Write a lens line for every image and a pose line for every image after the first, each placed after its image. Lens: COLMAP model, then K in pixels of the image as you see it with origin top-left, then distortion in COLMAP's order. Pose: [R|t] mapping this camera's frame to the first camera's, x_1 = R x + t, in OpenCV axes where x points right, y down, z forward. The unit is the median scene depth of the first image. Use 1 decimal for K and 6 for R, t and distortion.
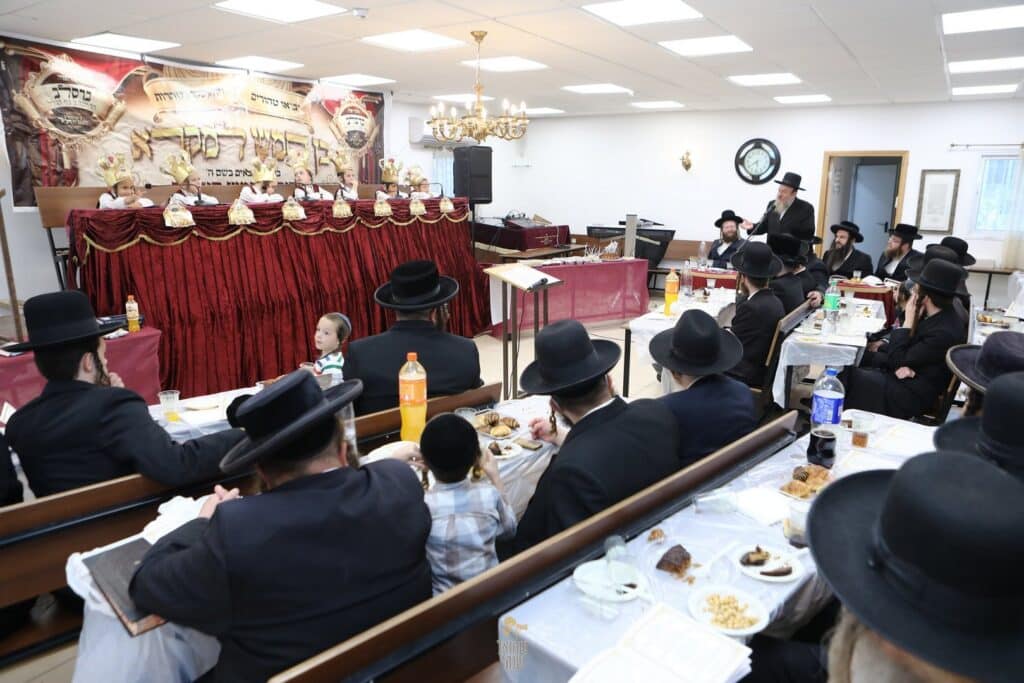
lens RADIAL K [[697.4, 0, 509.3], [0, 697.4, 349.6], [0, 0, 1]] dist [-0.101314, 0.063807]
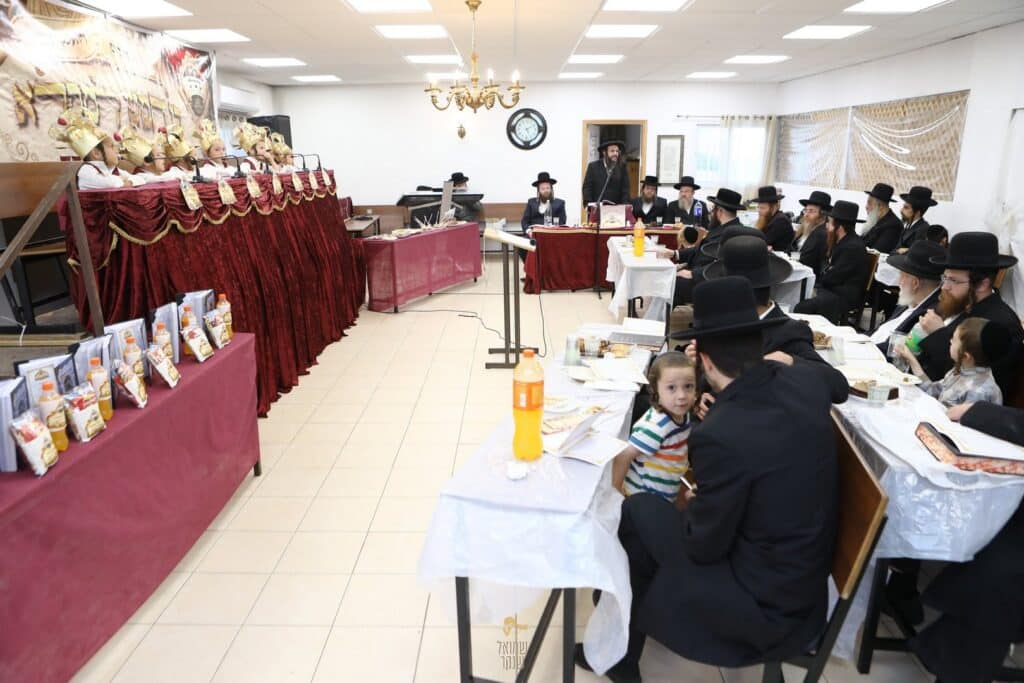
lens RADIAL K [[697.4, 0, 504.9], [0, 697.4, 348.9], [0, 0, 1]] dist [-0.101314, 0.063807]
pose [[0.840222, -0.159471, 0.518262, -0.488609], [0.138943, 0.987184, 0.078502, -0.023497], [-0.524138, 0.006050, 0.851612, 0.099356]]
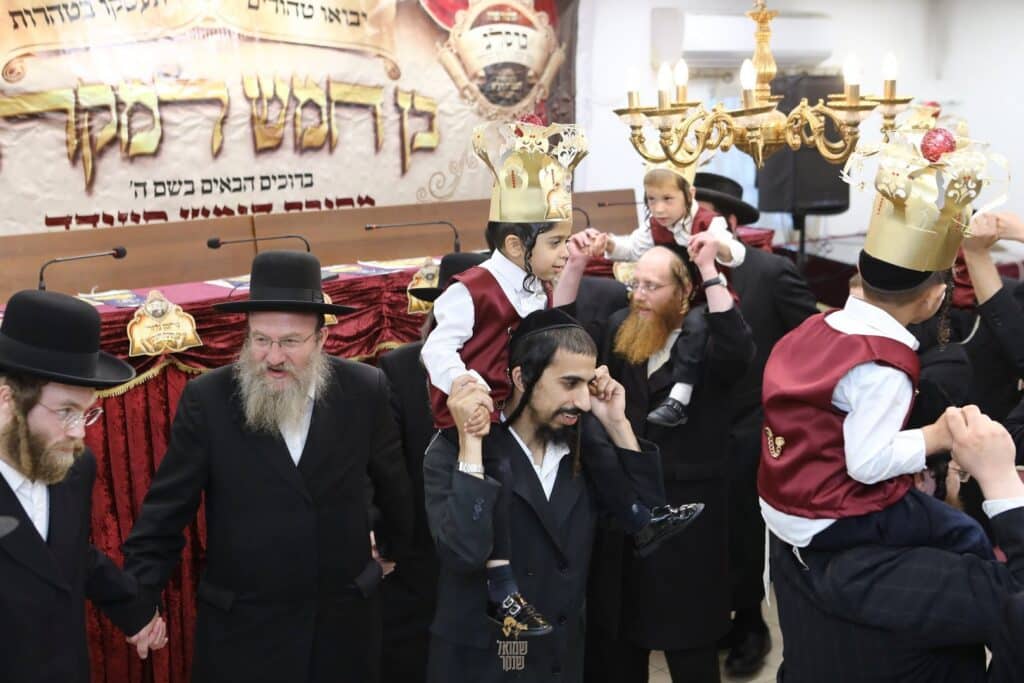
lens RADIAL K [[1472.9, 0, 506.2], [0, 1472.9, 348.8], [0, 0, 1]] dist [0.041462, 0.000000]
pose [[0.960874, 0.037343, -0.274457, 0.035607], [-0.050105, 0.997957, -0.039636, -0.138403], [0.272417, 0.051837, 0.960782, 0.190495]]
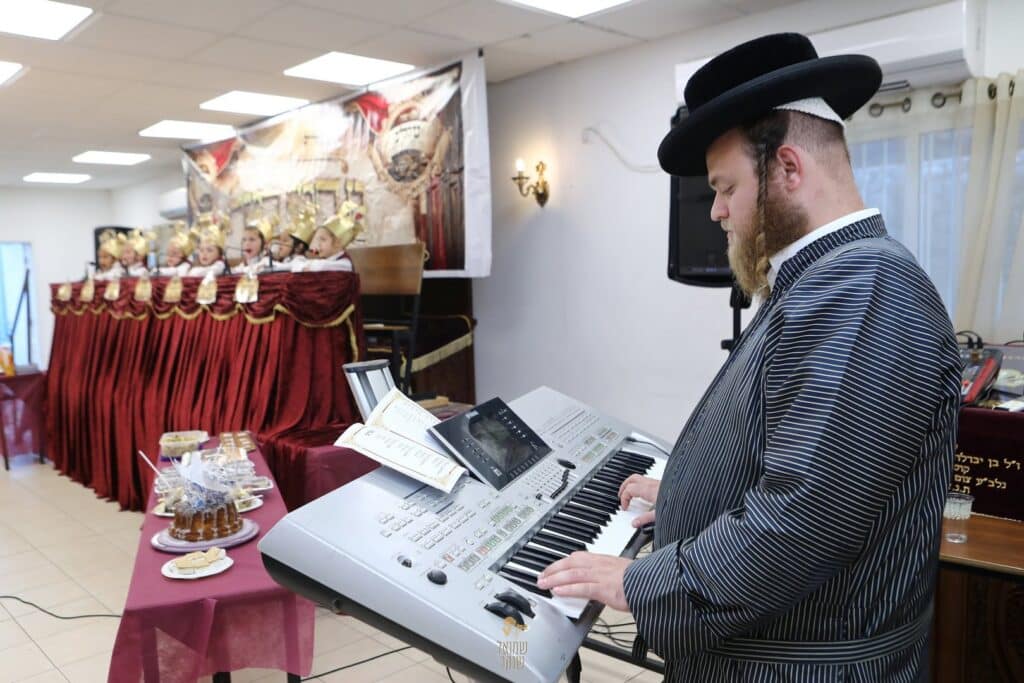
lens RADIAL K [[821.6, 0, 512.8], [0, 821.6, 338.6], [0, 0, 1]] dist [-0.084745, 0.006072]
pose [[-0.211670, 0.080966, -0.973982, 0.519562], [-0.198018, 0.972341, 0.123864, -0.337879], [0.957071, 0.219084, -0.189783, 1.557629]]
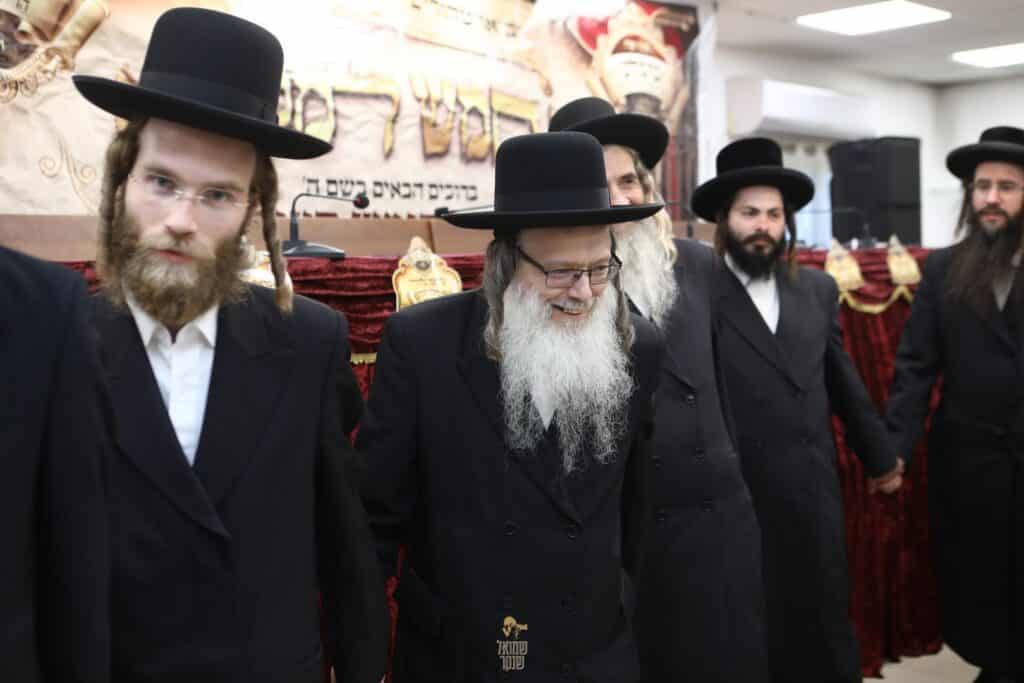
lens RADIAL K [[1258.9, 0, 505.7], [0, 1258.9, 338.3], [0, 0, 1]] dist [0.000237, 0.000000]
pose [[0.981757, -0.026296, -0.188311, -0.208892], [-0.007665, 0.984112, -0.177383, -0.056222], [0.189984, 0.175590, 0.965958, 0.371542]]
